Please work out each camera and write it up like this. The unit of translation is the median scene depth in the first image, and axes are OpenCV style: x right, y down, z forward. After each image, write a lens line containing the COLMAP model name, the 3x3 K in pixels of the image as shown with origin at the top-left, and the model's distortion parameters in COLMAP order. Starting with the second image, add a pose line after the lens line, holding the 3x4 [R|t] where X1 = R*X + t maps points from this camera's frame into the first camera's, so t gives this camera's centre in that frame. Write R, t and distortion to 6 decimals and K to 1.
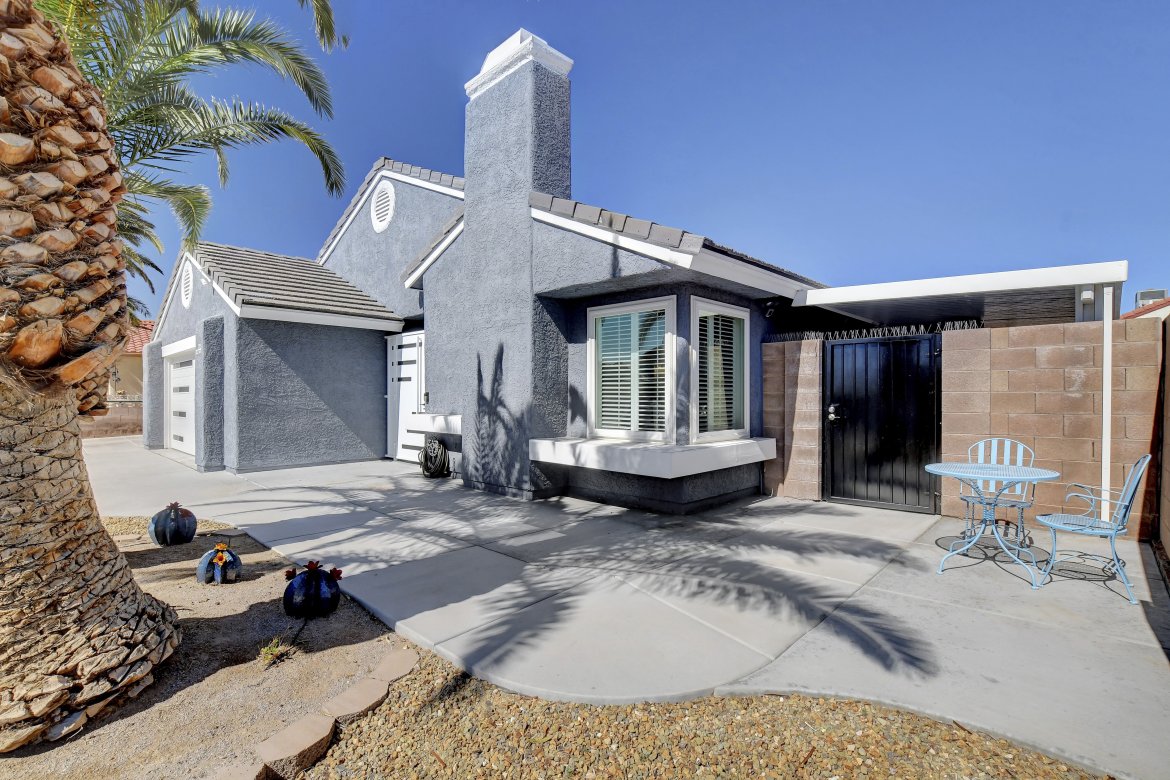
lens RADIAL K [[550.5, 0, 584.1], [0, 550.5, 388.6], [0, 0, 1]] dist [-0.027434, -0.000351]
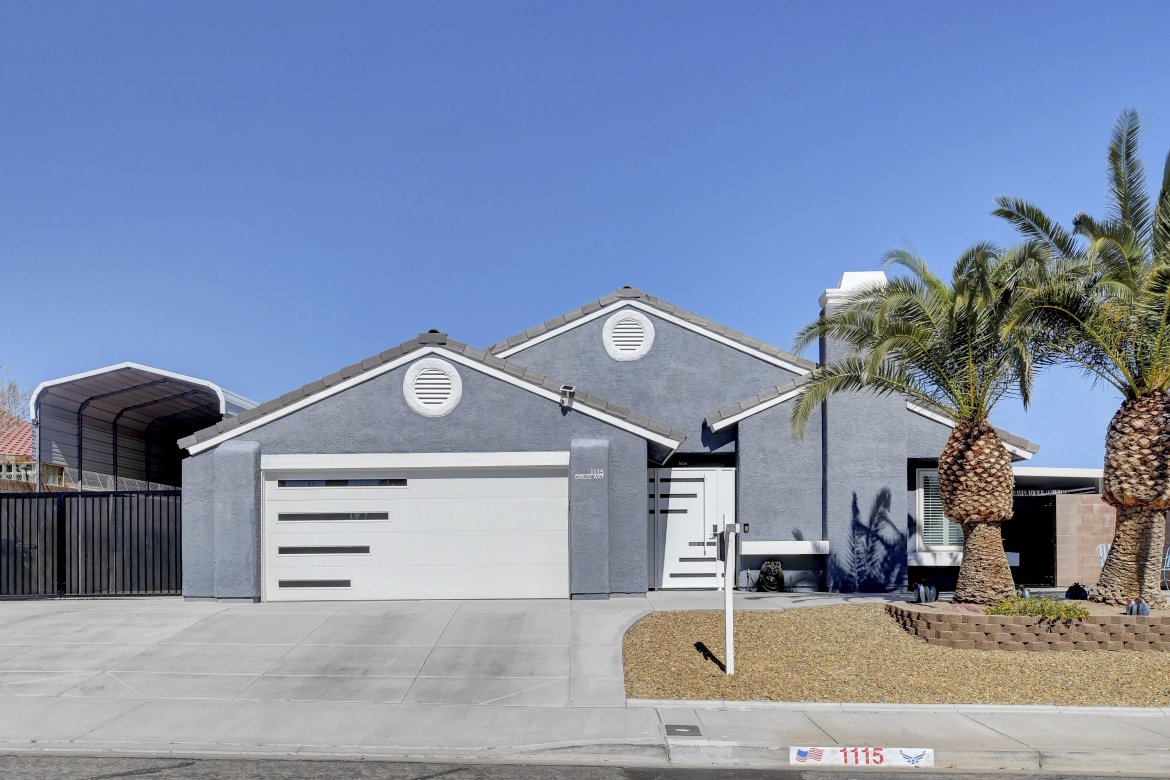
lens RADIAL K [[1005.6, 0, 573.4], [0, 1005.6, 554.4], [0, 0, 1]] dist [0.001790, 0.007140]
pose [[0.721300, 0.002328, 0.692618, -2.618943], [-0.000061, 0.999995, -0.003298, 0.104759], [-0.692622, 0.002336, 0.721297, -0.372164]]
